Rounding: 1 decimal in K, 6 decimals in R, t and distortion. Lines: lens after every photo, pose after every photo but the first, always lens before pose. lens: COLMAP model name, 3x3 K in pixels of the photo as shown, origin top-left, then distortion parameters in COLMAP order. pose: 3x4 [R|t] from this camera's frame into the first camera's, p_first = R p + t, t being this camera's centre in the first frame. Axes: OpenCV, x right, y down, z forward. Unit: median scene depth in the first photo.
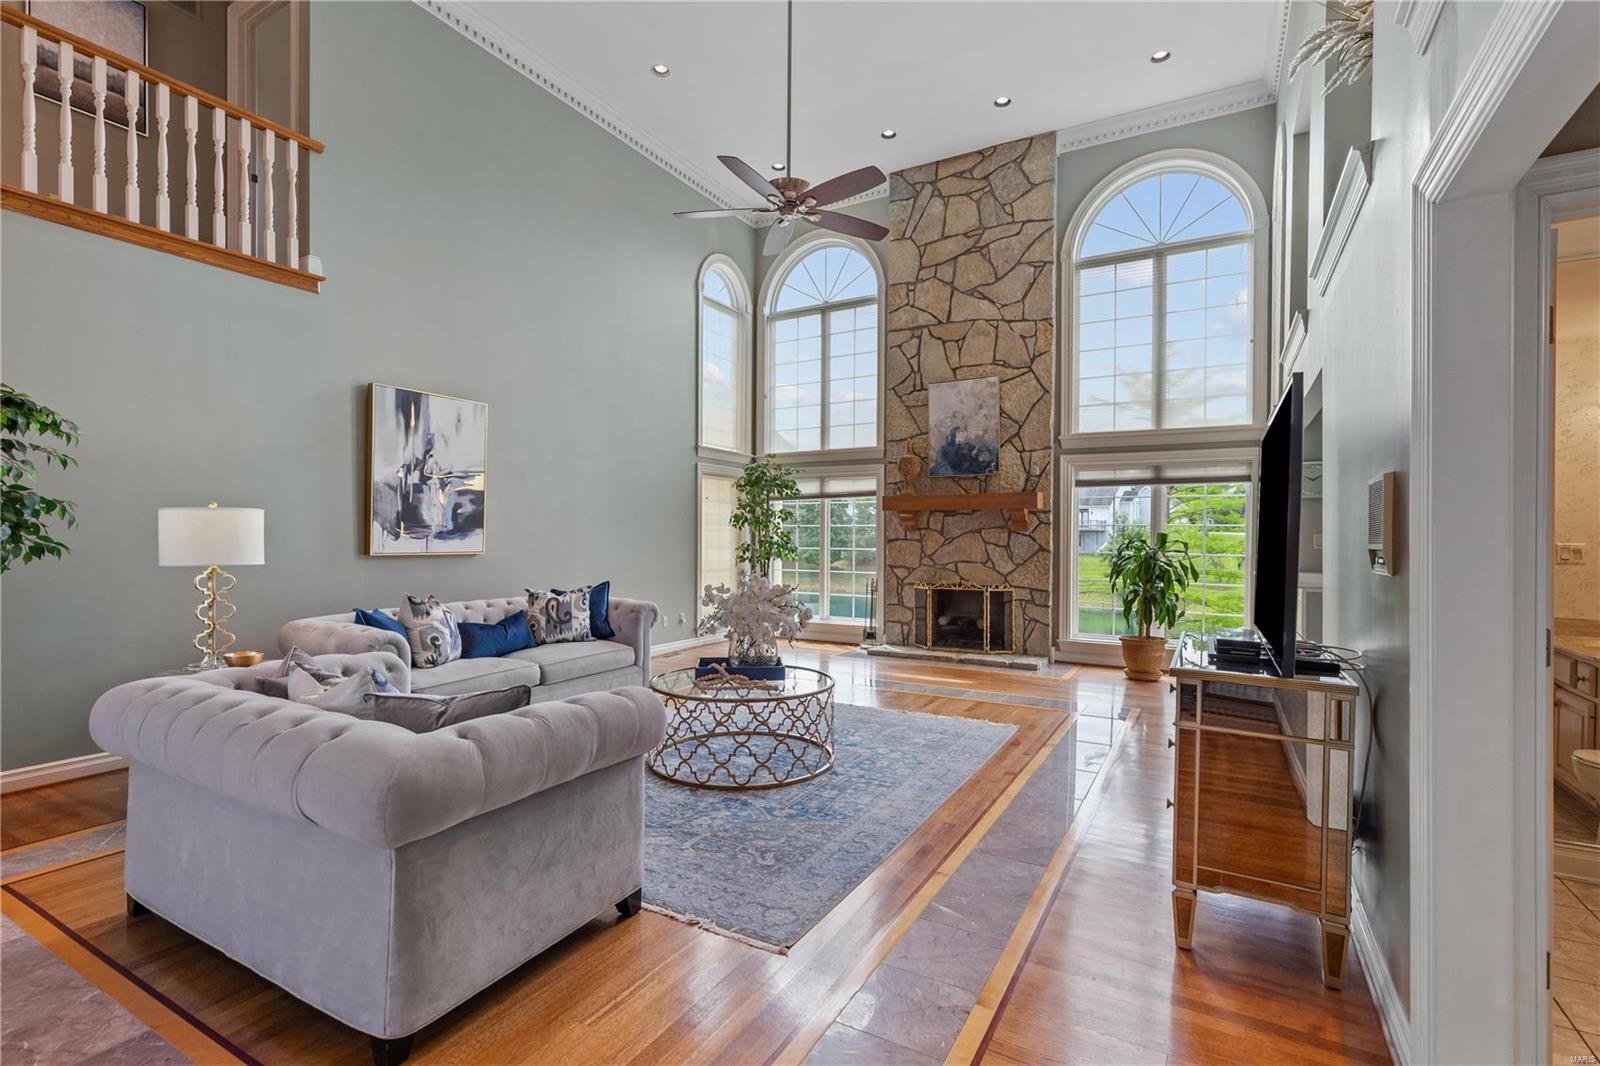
lens RADIAL K [[728.4, 0, 803.6], [0, 728.4, 532.2], [0, 0, 1]] dist [0.004572, 0.000302]
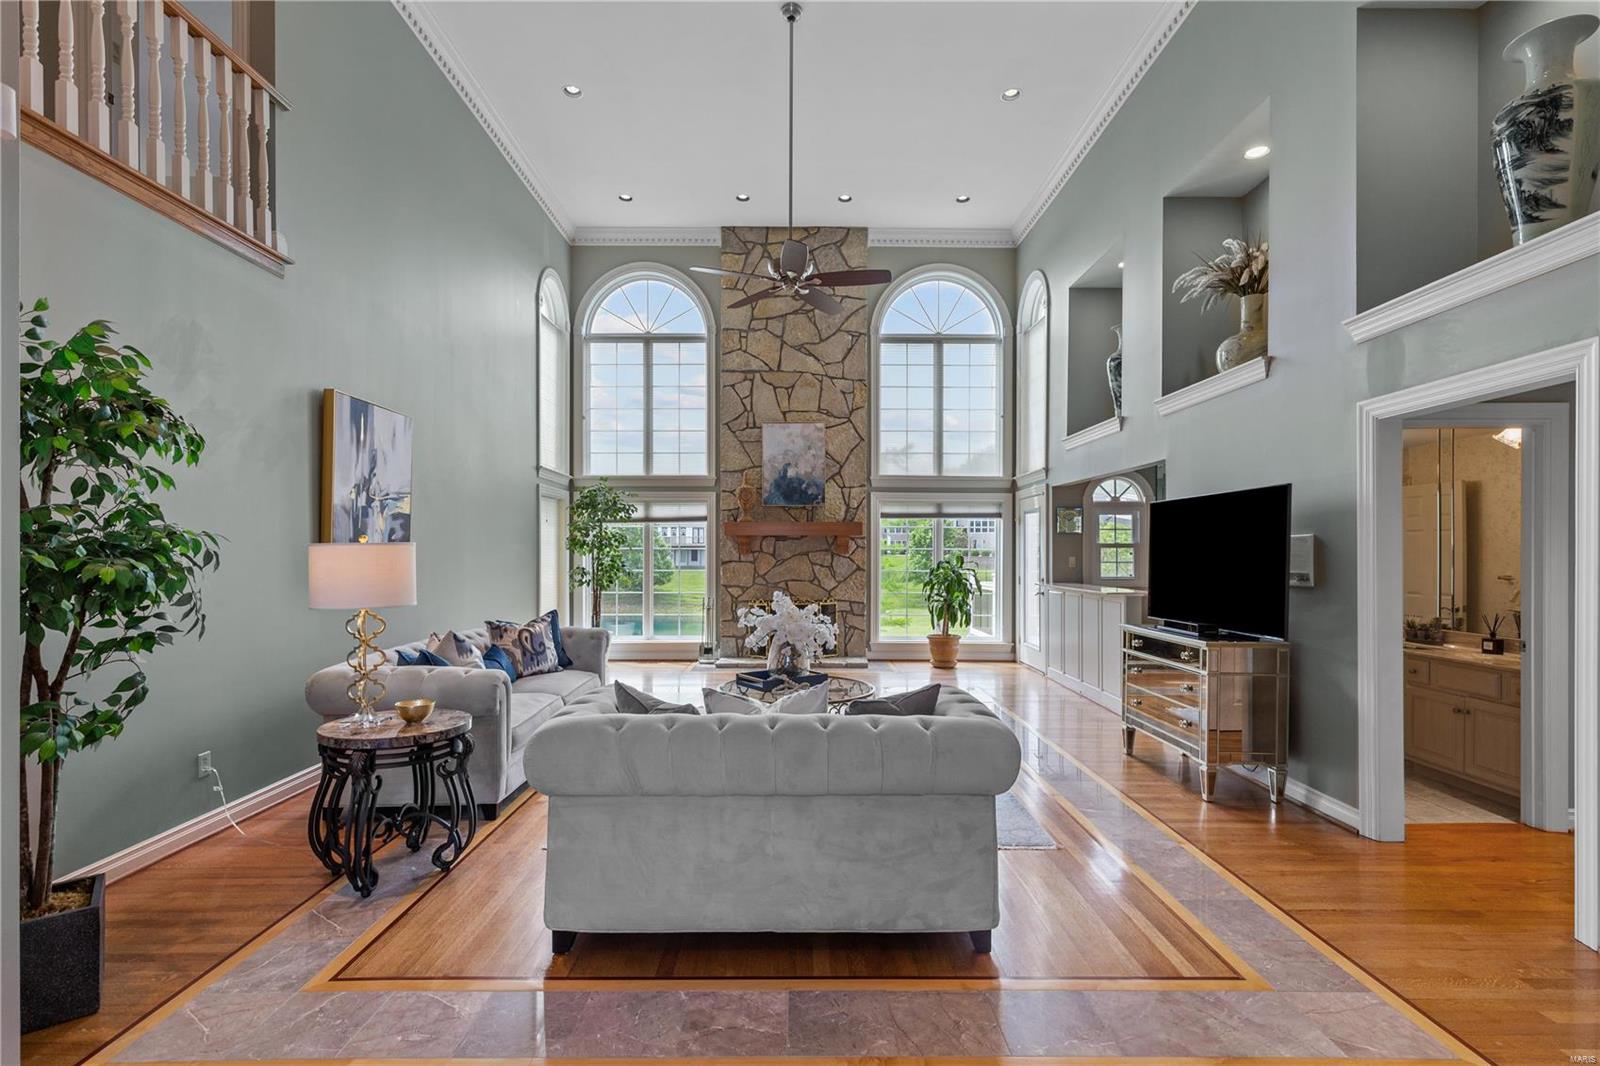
lens RADIAL K [[728.4, 0, 809.0], [0, 728.4, 546.6], [0, 0, 1]] dist [0.004572, 0.000302]
pose [[0.867521, 0.000270, 0.497400, -0.333799], [0.000445, 0.999999, -0.001319, -0.011410], [-0.497400, 0.001366, 0.867520, -0.013115]]
